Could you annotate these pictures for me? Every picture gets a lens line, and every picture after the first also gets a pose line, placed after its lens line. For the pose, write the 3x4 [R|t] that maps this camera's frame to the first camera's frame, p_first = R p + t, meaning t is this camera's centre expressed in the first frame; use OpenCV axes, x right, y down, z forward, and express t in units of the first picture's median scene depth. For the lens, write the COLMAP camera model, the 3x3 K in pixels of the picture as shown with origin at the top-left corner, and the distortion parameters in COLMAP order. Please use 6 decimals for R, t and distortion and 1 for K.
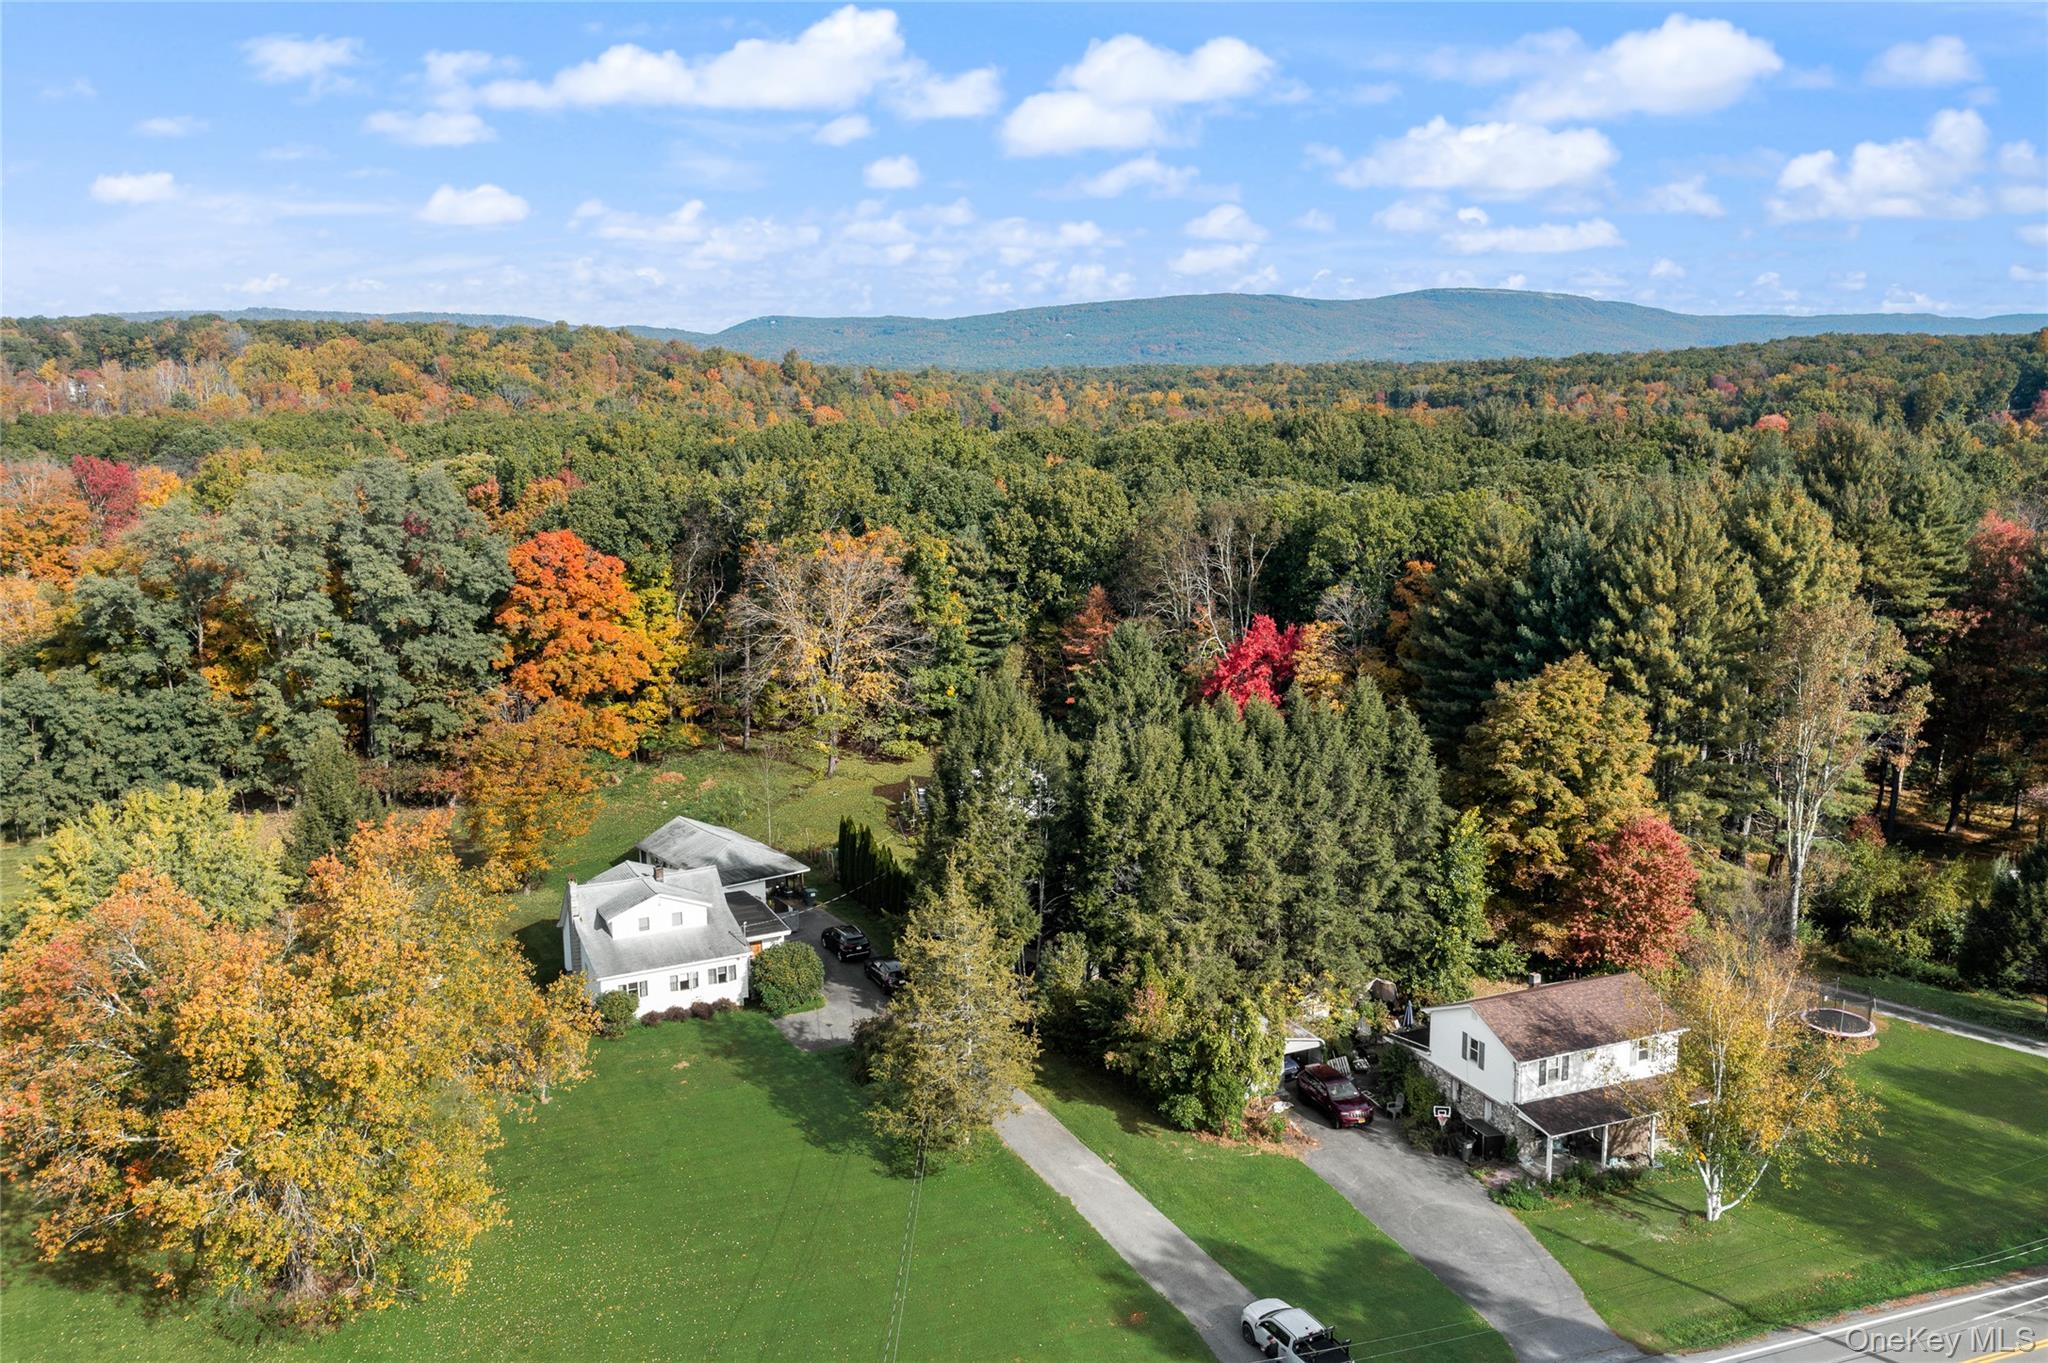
lens RADIAL K [[1620.6, 0, 1010.7], [0, 1620.6, 684.8], [0, 0, 1]] dist [-0.000801, 0.012670]
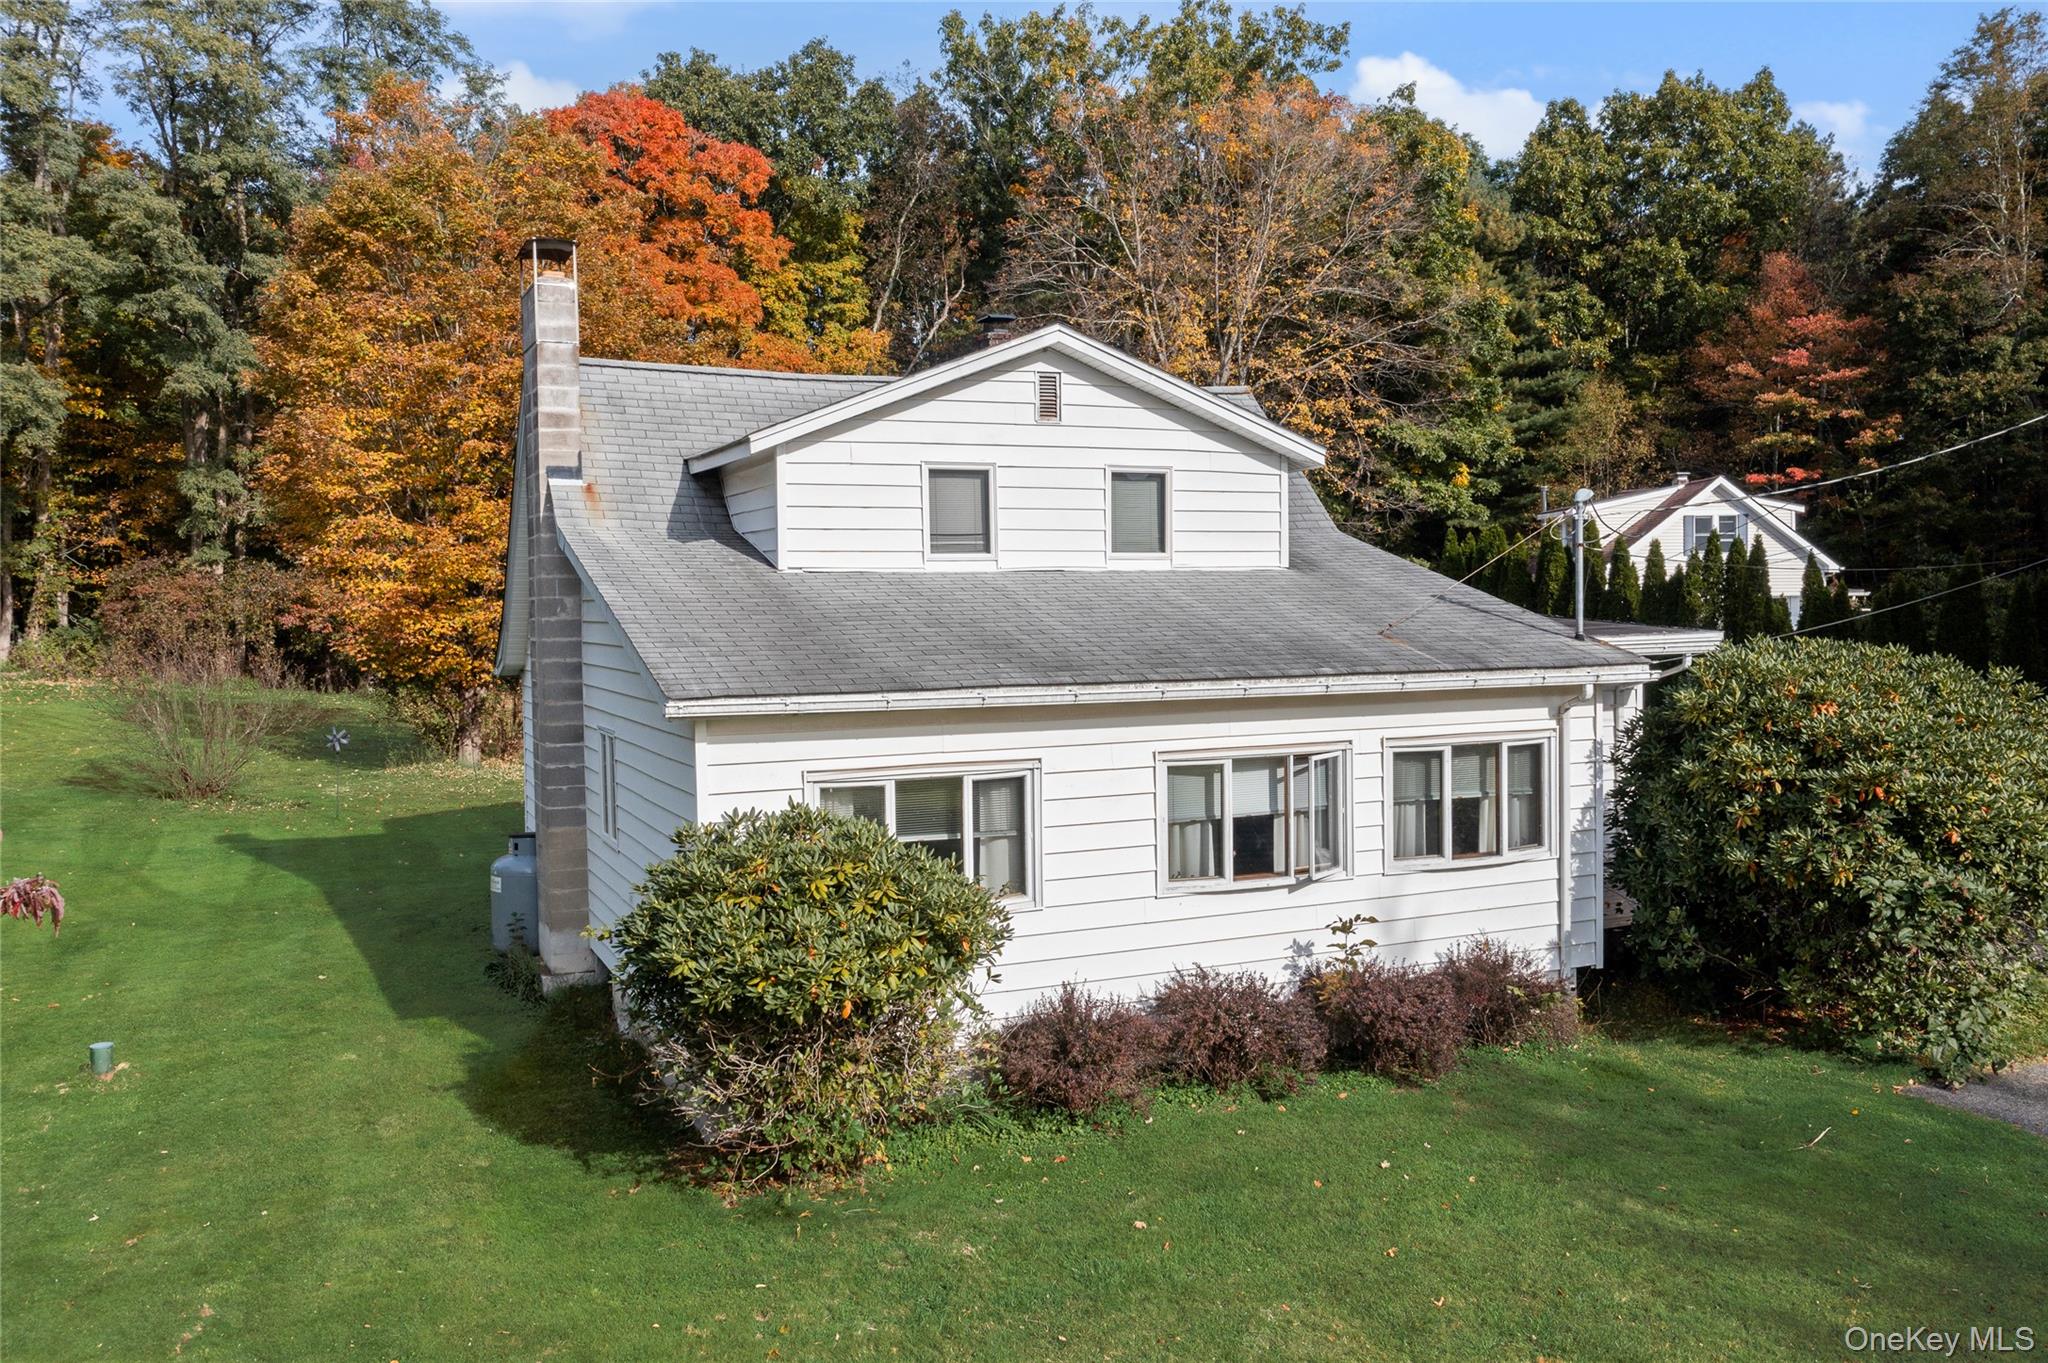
lens RADIAL K [[1620.6, 0, 1010.7], [0, 1620.6, 684.8], [0, 0, 1]] dist [-0.000801, 0.012670]
pose [[0.998247, 0.002731, -0.059131, -0.149935], [-0.010248, 0.991825, -0.127195, 0.132784], [0.058300, 0.127578, 0.990114, 0.593841]]
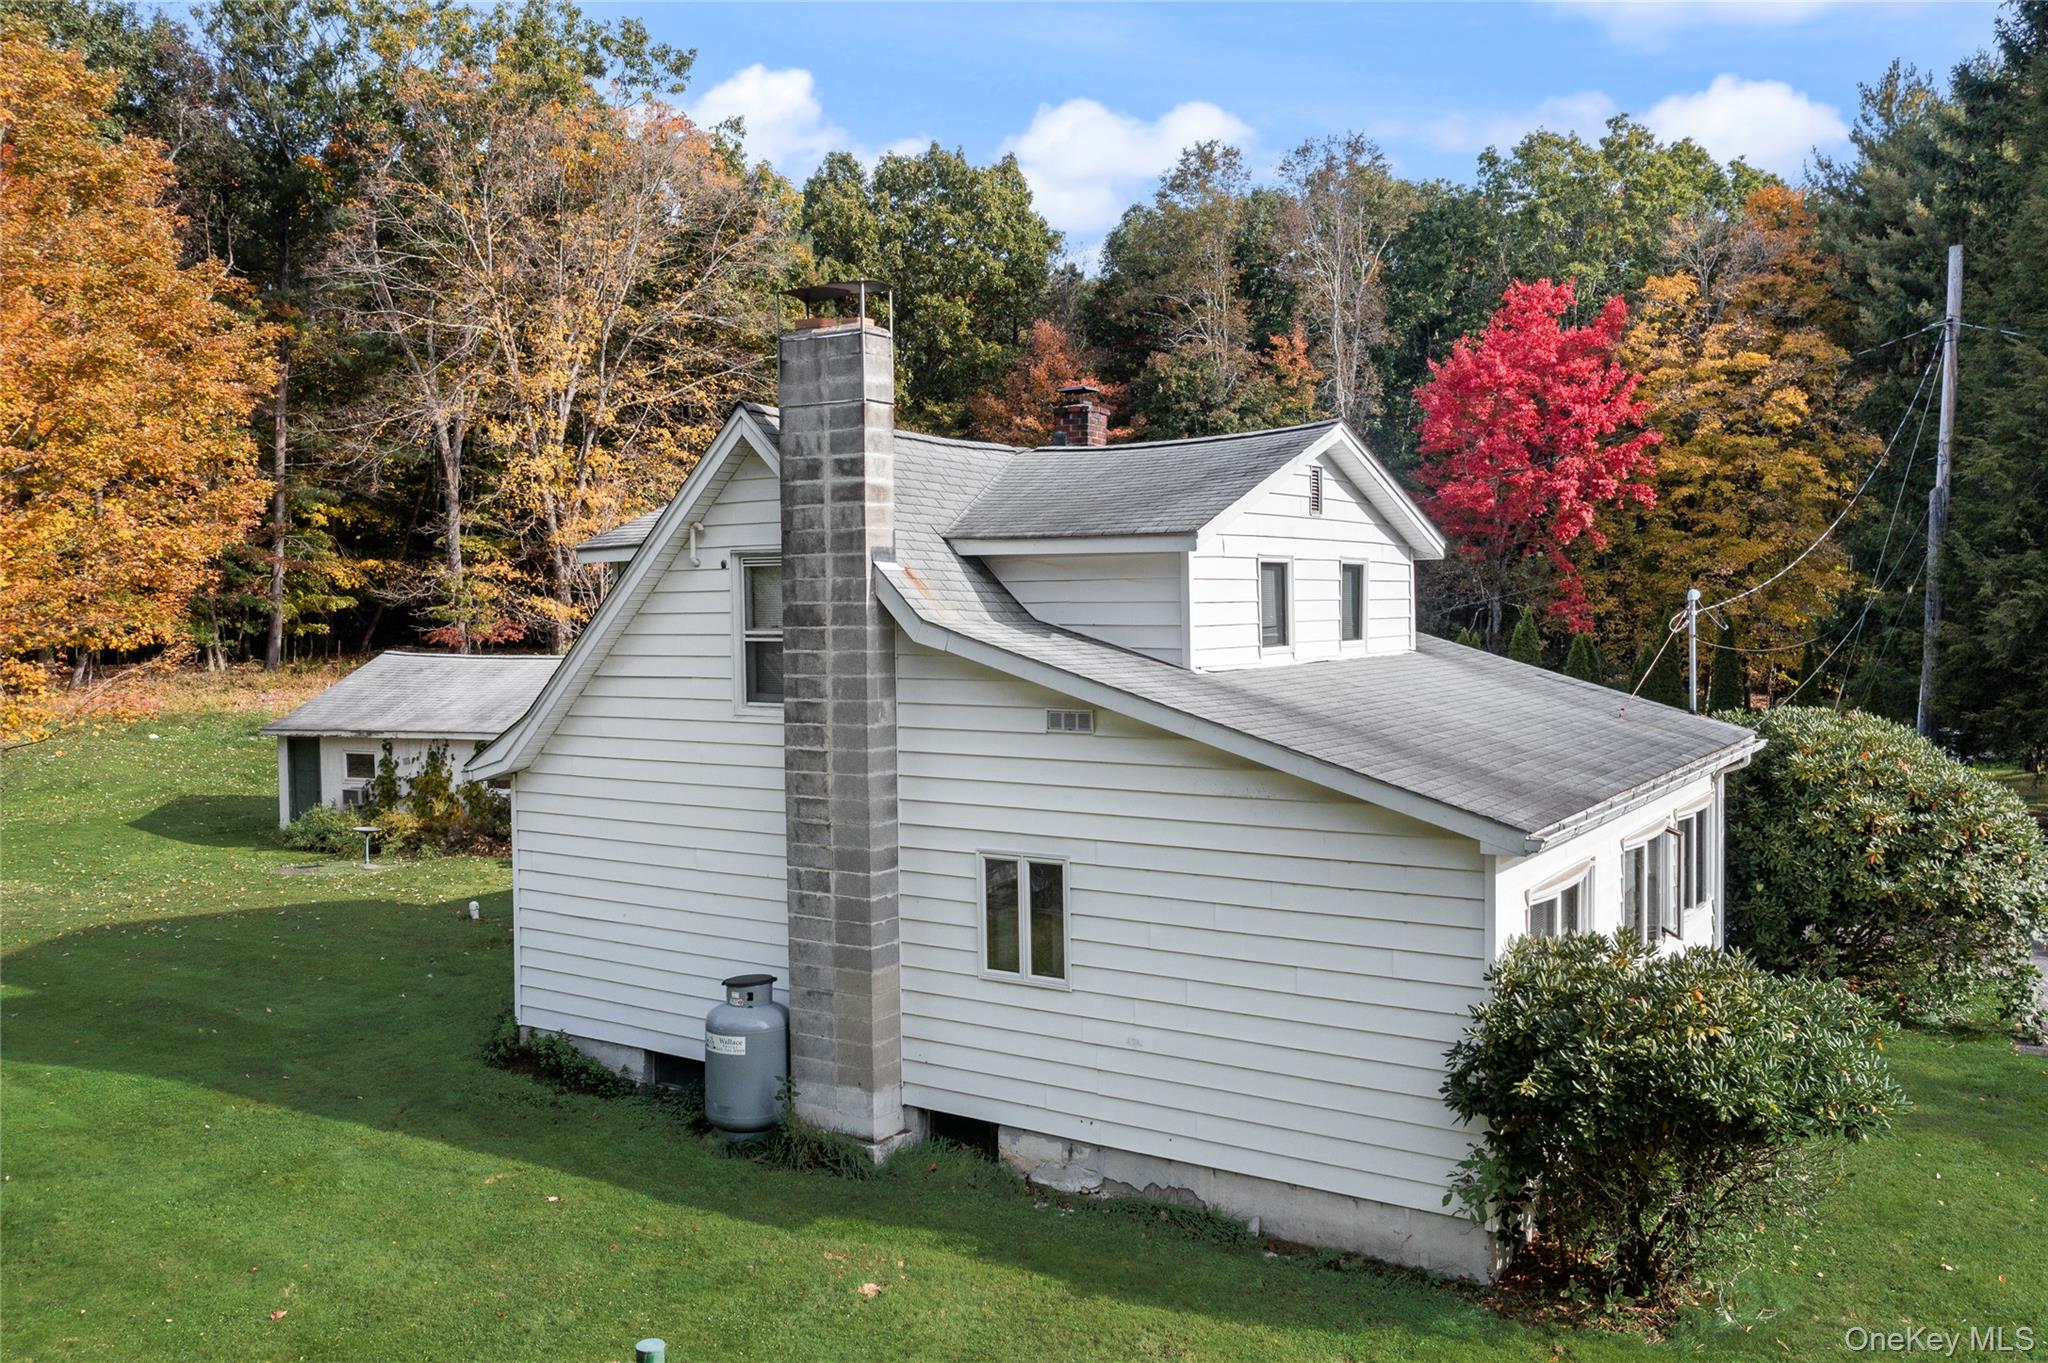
lens RADIAL K [[1620.6, 0, 1010.7], [0, 1620.6, 684.8], [0, 0, 1]] dist [-0.000801, 0.012670]
pose [[0.870631, -0.021734, 0.491456, -0.235661], [0.086182, 0.990312, -0.108880, 0.122114], [-0.484329, 0.137149, 0.864069, 0.617673]]
